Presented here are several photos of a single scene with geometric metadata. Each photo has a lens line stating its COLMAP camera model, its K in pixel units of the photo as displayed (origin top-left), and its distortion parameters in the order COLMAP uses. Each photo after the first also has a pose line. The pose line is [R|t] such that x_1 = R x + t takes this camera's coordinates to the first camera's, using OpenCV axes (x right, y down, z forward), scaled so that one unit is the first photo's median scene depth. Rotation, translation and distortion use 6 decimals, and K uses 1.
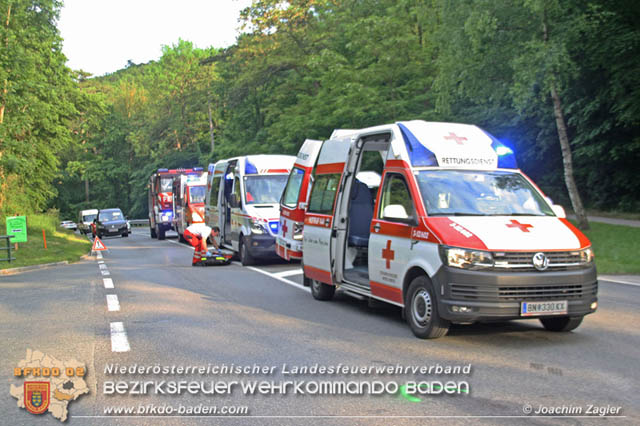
lens RADIAL K [[824.4, 0, 320.0], [0, 824.4, 213.0], [0, 0, 1]] dist [0.002466, 0.021225]
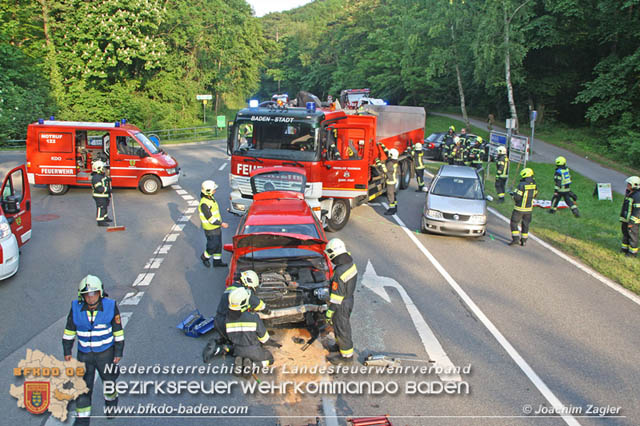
lens RADIAL K [[535.4, 0, 321.3], [0, 535.4, 213.6], [0, 0, 1]] dist [-0.161301, 0.148183]
pose [[0.976106, 0.076350, -0.203441, 0.129926], [-0.030086, 0.974707, 0.221452, -0.036322], [0.215203, -0.210040, 0.953714, -0.242124]]
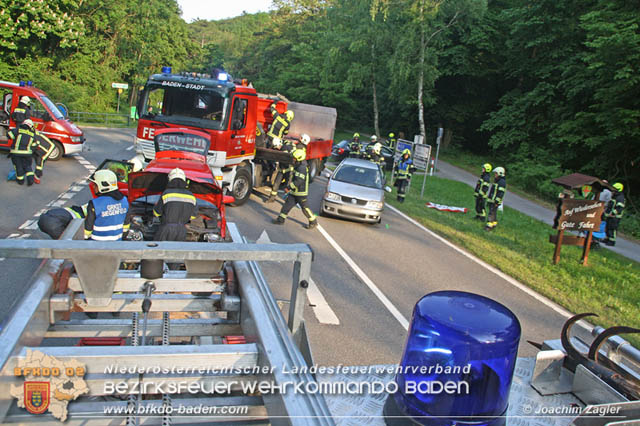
lens RADIAL K [[536.9, 0, 314.8], [0, 536.9, 213.4], [0, 0, 1]] dist [-0.163442, 0.152242]
pose [[0.985559, 0.160374, -0.054345, 0.137351], [-0.148948, 0.973721, 0.172287, -0.018265], [0.080547, -0.161705, 0.983547, -0.249558]]
